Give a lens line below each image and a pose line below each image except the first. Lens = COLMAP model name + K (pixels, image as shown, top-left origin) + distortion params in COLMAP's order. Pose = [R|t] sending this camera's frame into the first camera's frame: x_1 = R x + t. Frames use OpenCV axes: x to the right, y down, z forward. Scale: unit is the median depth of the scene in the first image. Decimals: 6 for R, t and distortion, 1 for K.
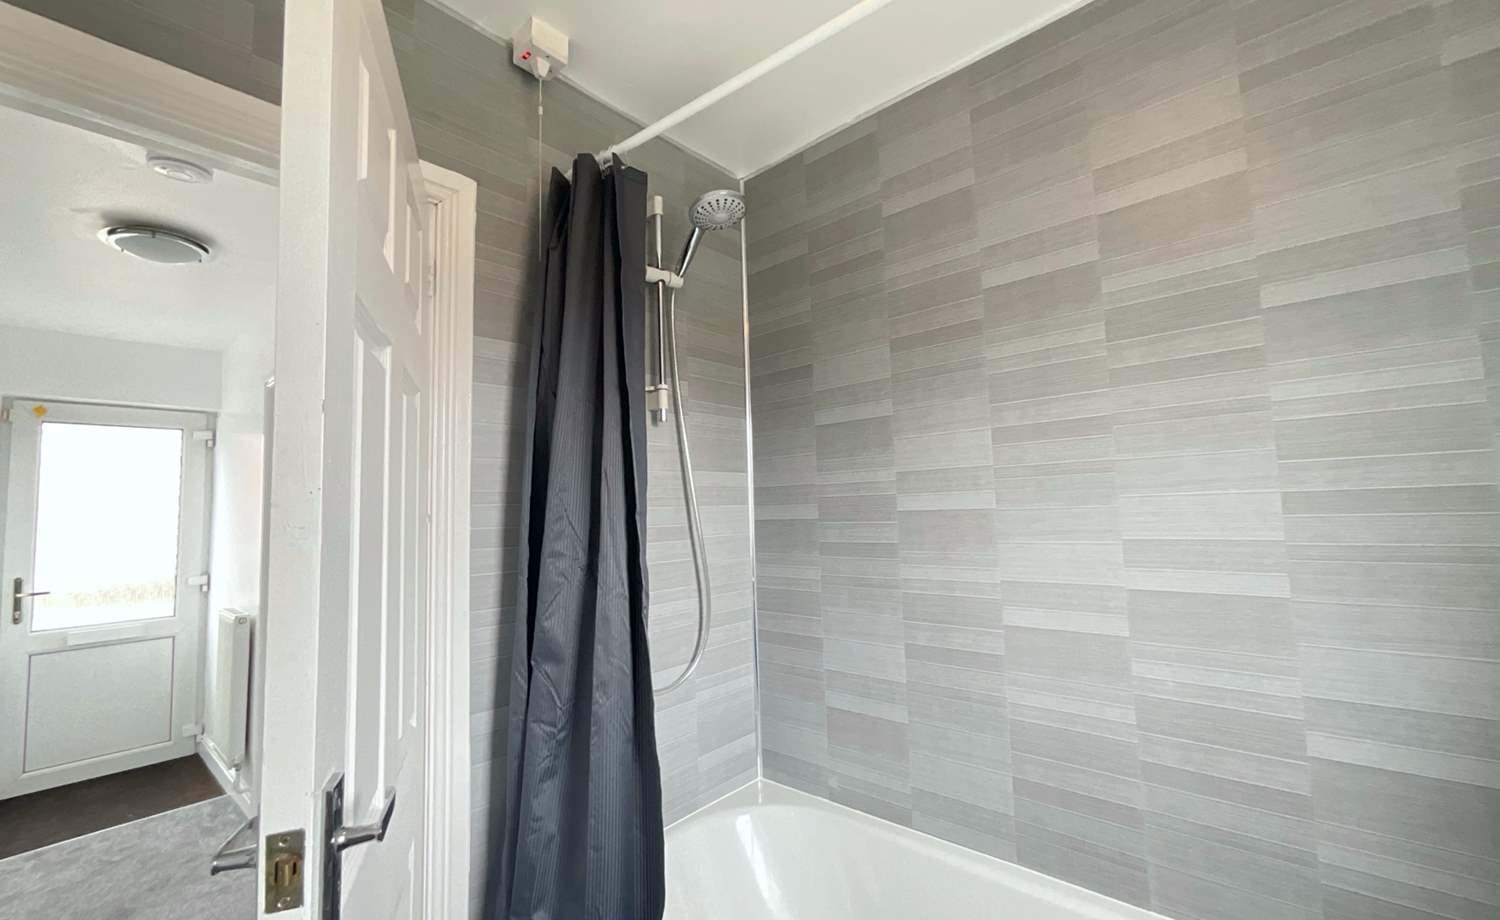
lens RADIAL K [[608.7, 0, 738.6], [0, 608.7, 465.1], [0, 0, 1]] dist [0.000710, -0.000024]
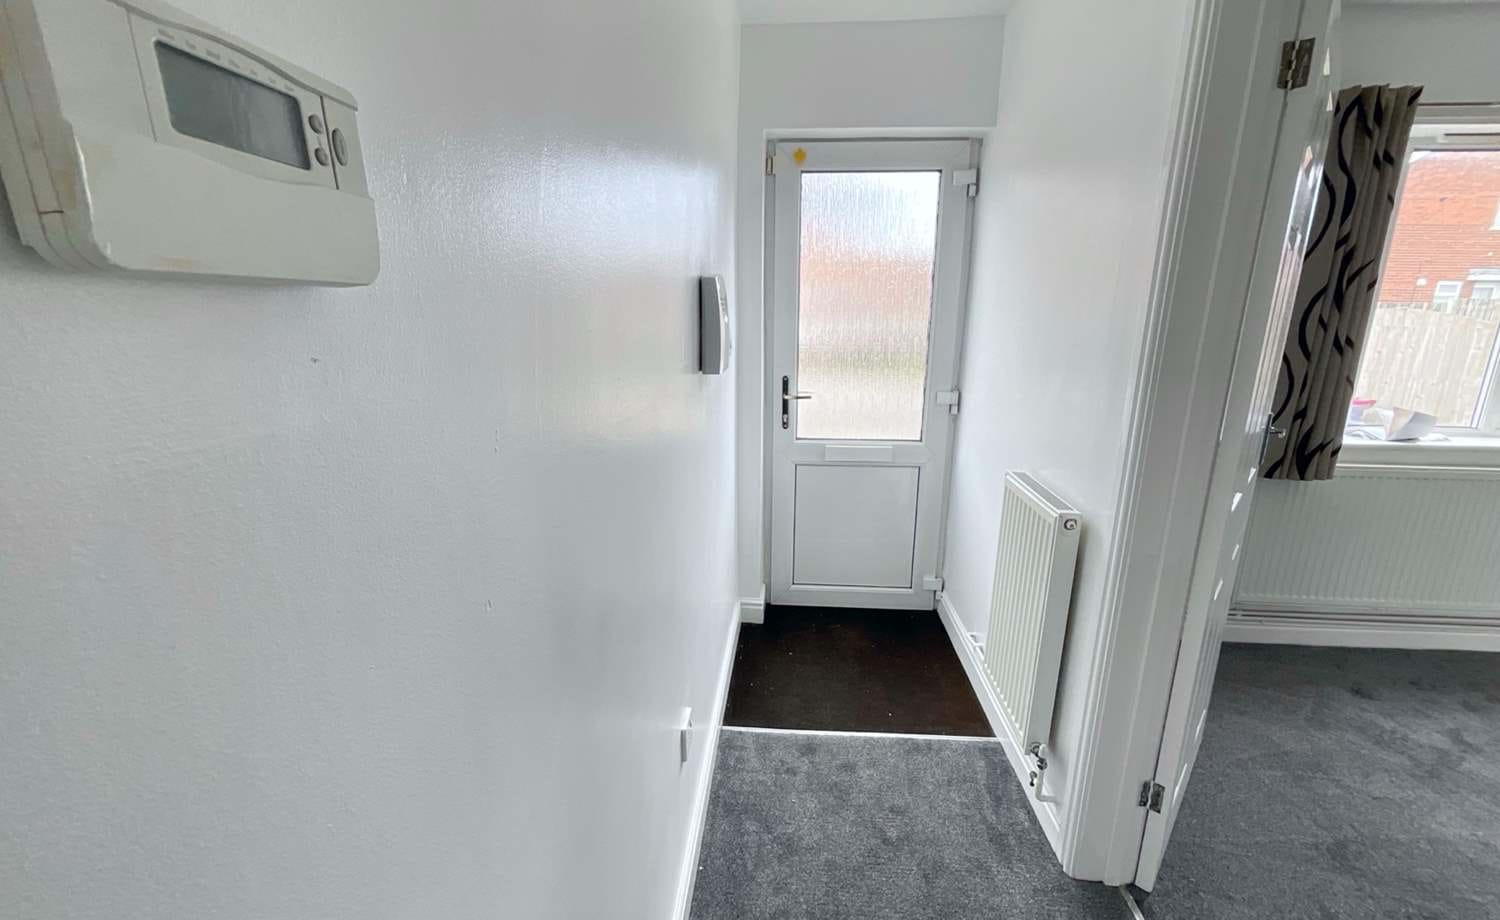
lens RADIAL K [[608.7, 0, 756.9], [0, 608.7, 454.5], [0, 0, 1]] dist [0.000710, -0.000024]
pose [[0.615778, 0.218585, -0.756992, -0.535168], [0.037561, 0.951513, 0.305308, 0.029323], [0.787024, -0.216435, 0.577711, 0.450505]]
